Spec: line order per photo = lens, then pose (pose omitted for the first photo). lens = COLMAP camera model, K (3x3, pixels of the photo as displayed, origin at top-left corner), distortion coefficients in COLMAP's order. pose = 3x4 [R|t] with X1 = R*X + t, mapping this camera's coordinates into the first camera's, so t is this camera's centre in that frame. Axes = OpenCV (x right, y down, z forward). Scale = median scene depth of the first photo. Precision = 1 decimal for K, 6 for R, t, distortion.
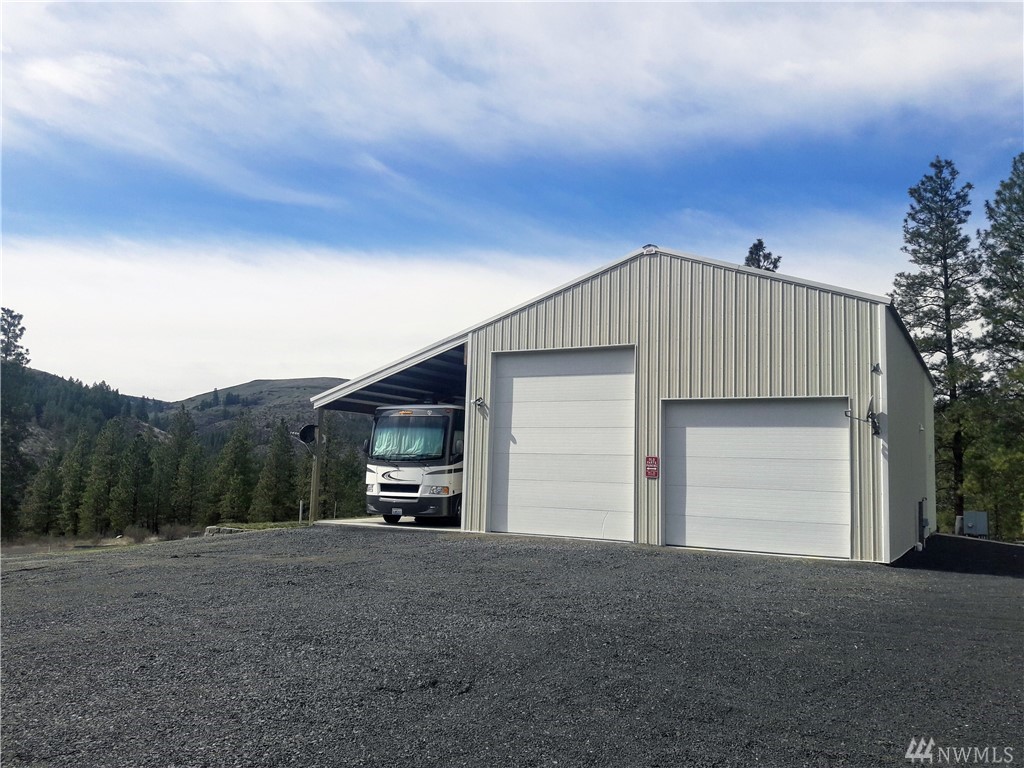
lens RADIAL K [[828.3, 0, 516.6], [0, 828.3, 388.7], [0, 0, 1]] dist [0.053253, -0.093472]
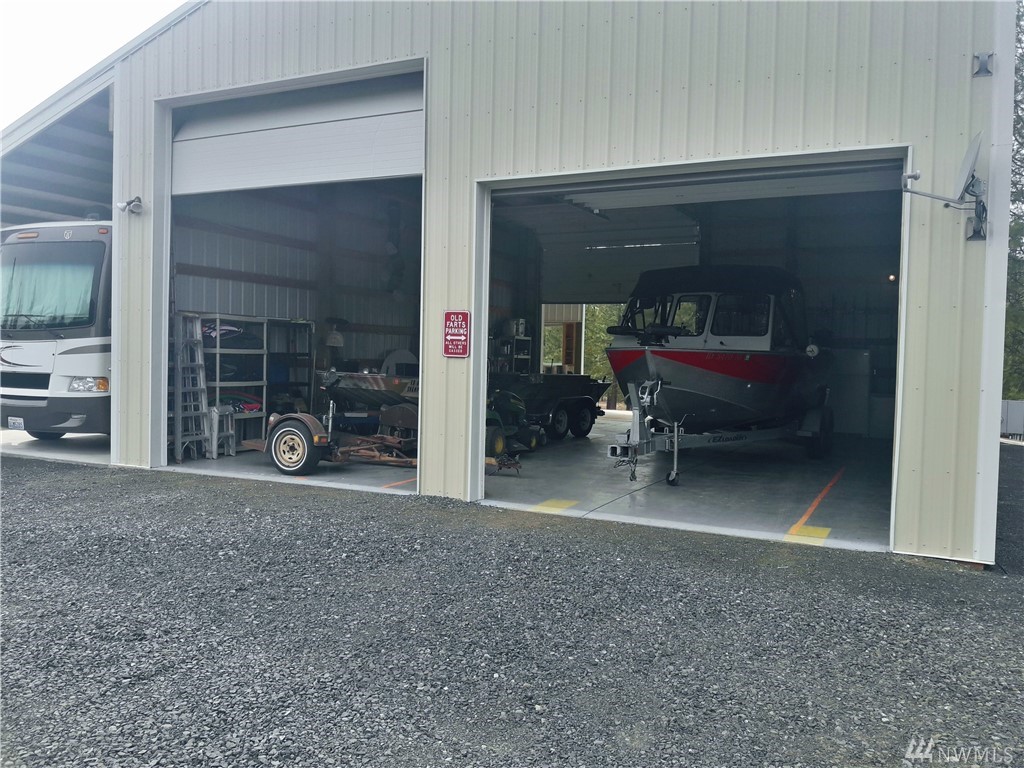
lens RADIAL K [[828.3, 0, 508.1], [0, 828.3, 381.1], [0, 0, 1]] dist [0.053253, -0.093472]
pose [[0.998274, -0.008466, 0.058121, 0.146521], [0.000766, 0.991350, 0.131245, 0.053418], [-0.058729, -0.130974, 0.989645, 0.477770]]
